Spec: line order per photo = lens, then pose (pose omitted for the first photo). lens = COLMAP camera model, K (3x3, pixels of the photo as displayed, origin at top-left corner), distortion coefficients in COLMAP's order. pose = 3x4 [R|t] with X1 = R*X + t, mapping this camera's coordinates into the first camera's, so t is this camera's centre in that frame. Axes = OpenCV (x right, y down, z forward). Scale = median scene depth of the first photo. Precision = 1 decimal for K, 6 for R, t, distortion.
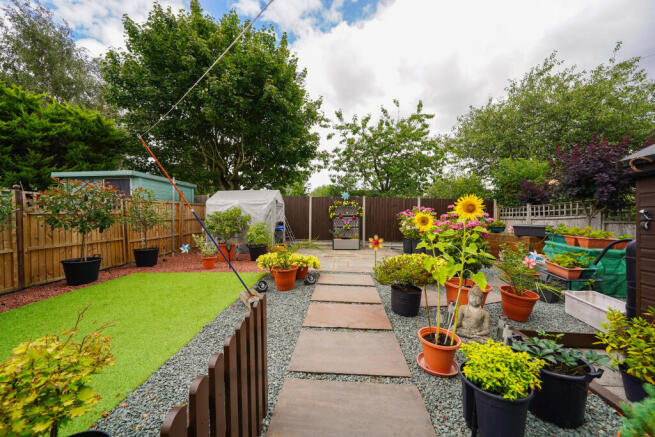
lens RADIAL K [[246.7, 0, 327.5], [0, 246.7, 218.5], [0, 0, 1]] dist [-0.022056, 0.000106]
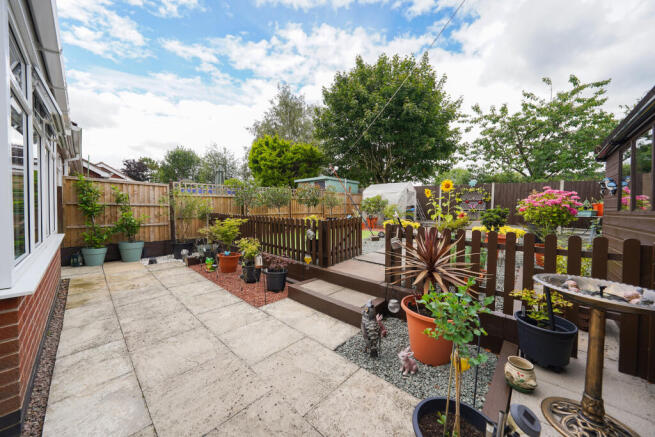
lens RADIAL K [[229.5, 0, 327.5], [0, 229.5, 218.5], [0, 0, 1]] dist [-0.001833, -0.000061]
pose [[0.787099, 0.035378, -0.615812, 0.188859], [-0.012317, 0.999056, 0.041652, 0.033385], [0.616704, -0.025200, 0.786792, -0.244974]]
